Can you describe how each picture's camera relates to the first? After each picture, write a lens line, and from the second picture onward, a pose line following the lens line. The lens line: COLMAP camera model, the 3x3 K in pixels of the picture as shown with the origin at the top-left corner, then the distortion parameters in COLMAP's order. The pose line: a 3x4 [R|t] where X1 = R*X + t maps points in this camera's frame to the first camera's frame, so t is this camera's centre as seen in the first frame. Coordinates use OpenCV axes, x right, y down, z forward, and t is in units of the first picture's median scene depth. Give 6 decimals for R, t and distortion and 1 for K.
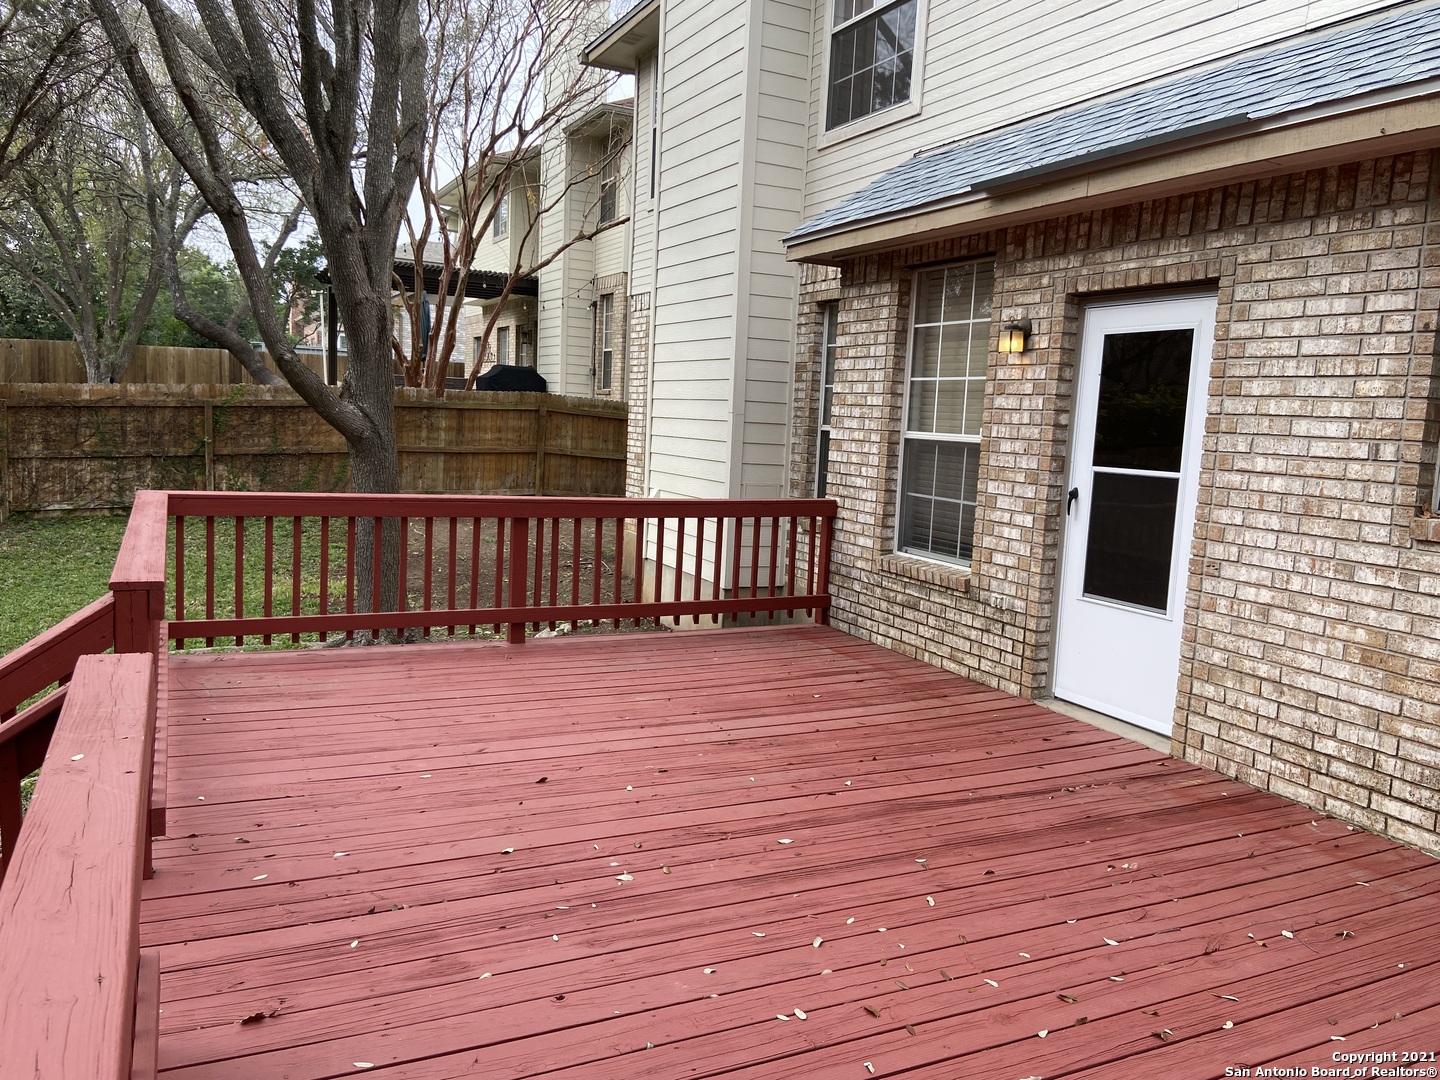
lens RADIAL K [[1085.3, 0, 725.2], [0, 1085.3, 535.4], [0, 0, 1]] dist [0.136035, -0.170530]
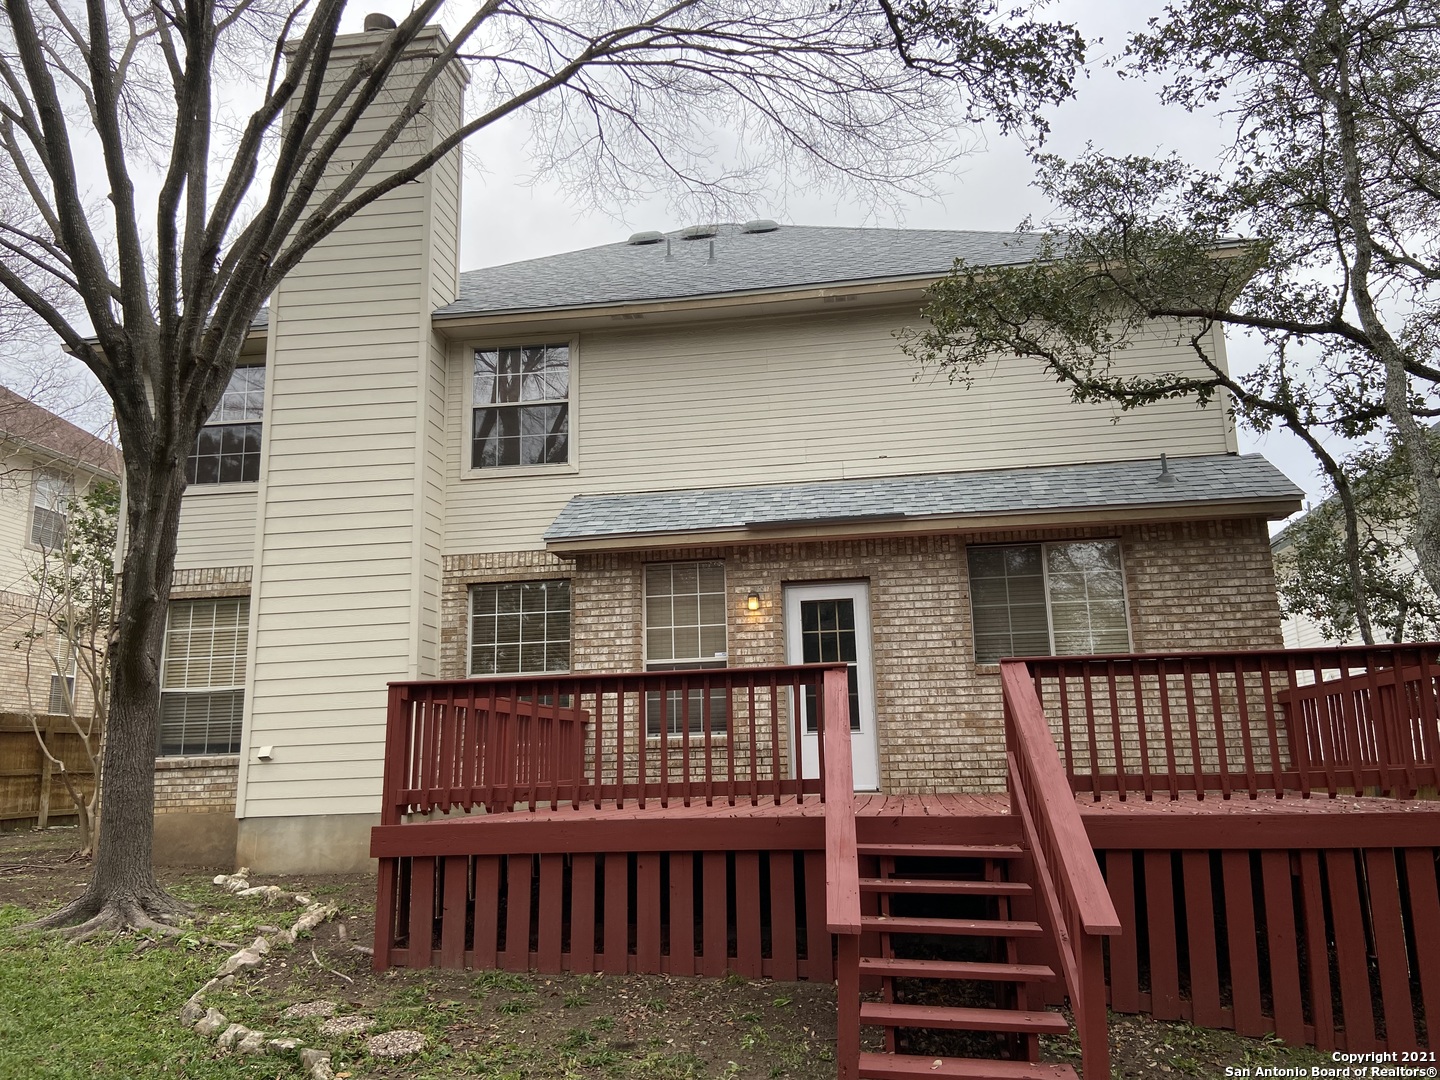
lens RADIAL K [[1085.3, 0, 725.2], [0, 1085.3, 535.4], [0, 0, 1]] dist [0.136035, -0.170530]
pose [[0.574583, 0.103139, 0.811922, -1.691685], [0.147643, 0.962691, -0.226776, 0.168376], [-0.805019, 0.250176, 0.537918, -0.005677]]
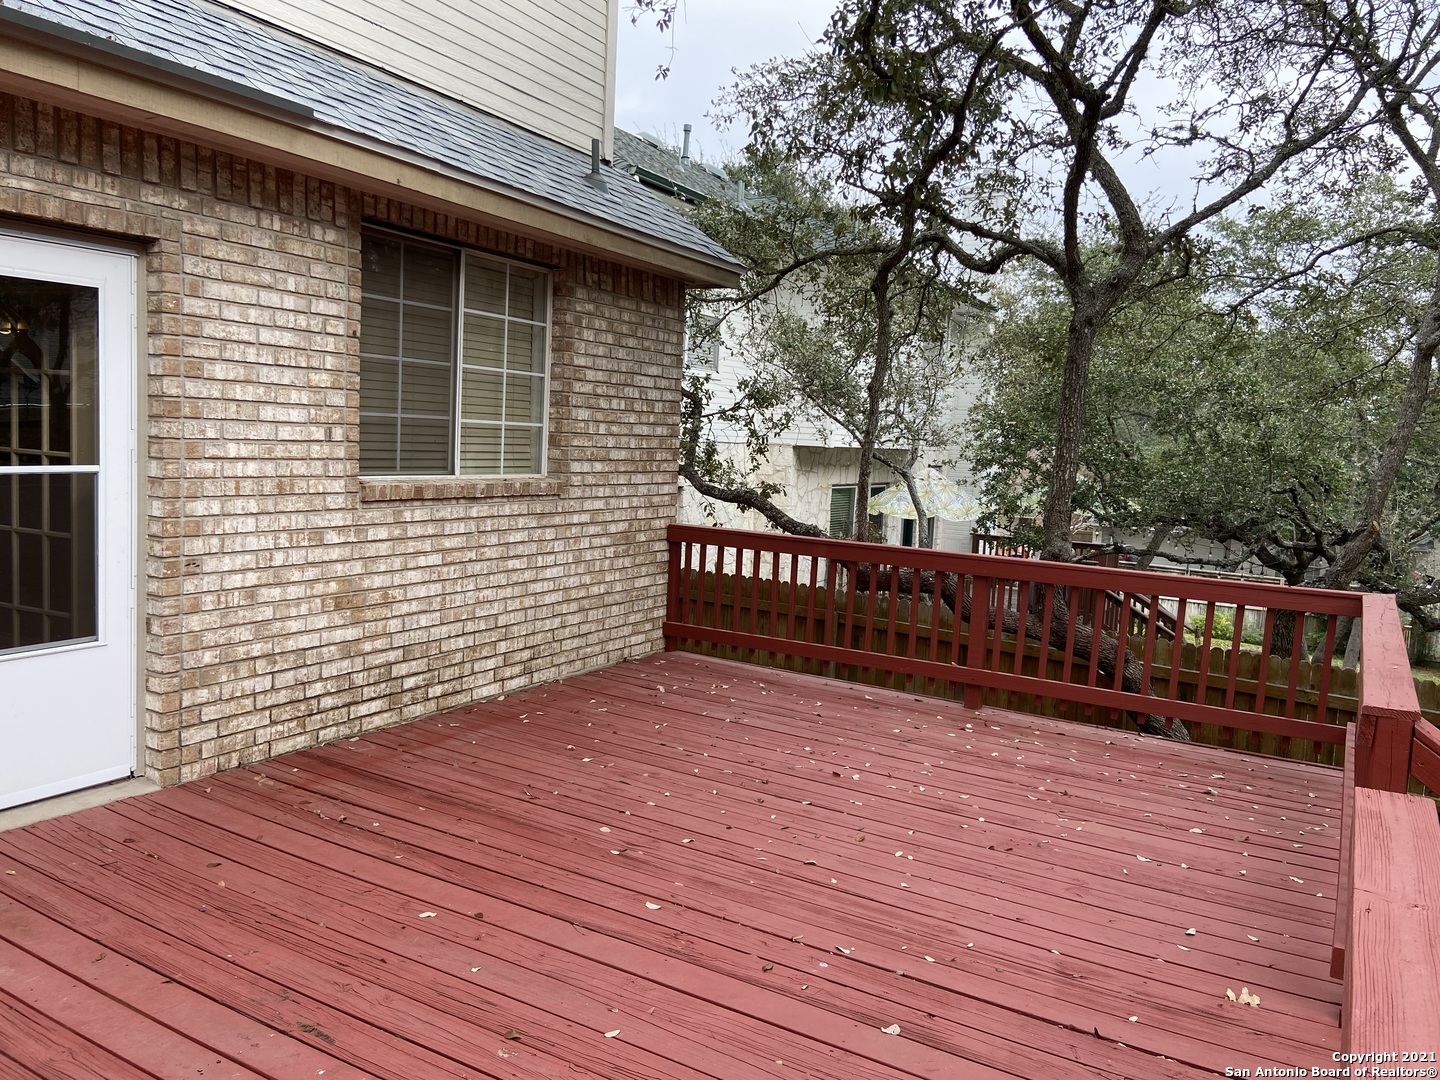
lens RADIAL K [[1085.3, 0, 725.2], [0, 1085.3, 535.4], [0, 0, 1]] dist [0.136035, -0.170530]
pose [[-0.553601, -0.157376, 0.817777, -0.587393], [0.016195, 0.979762, 0.199512, -0.182833], [-0.832625, 0.123694, -0.539848, 1.202197]]
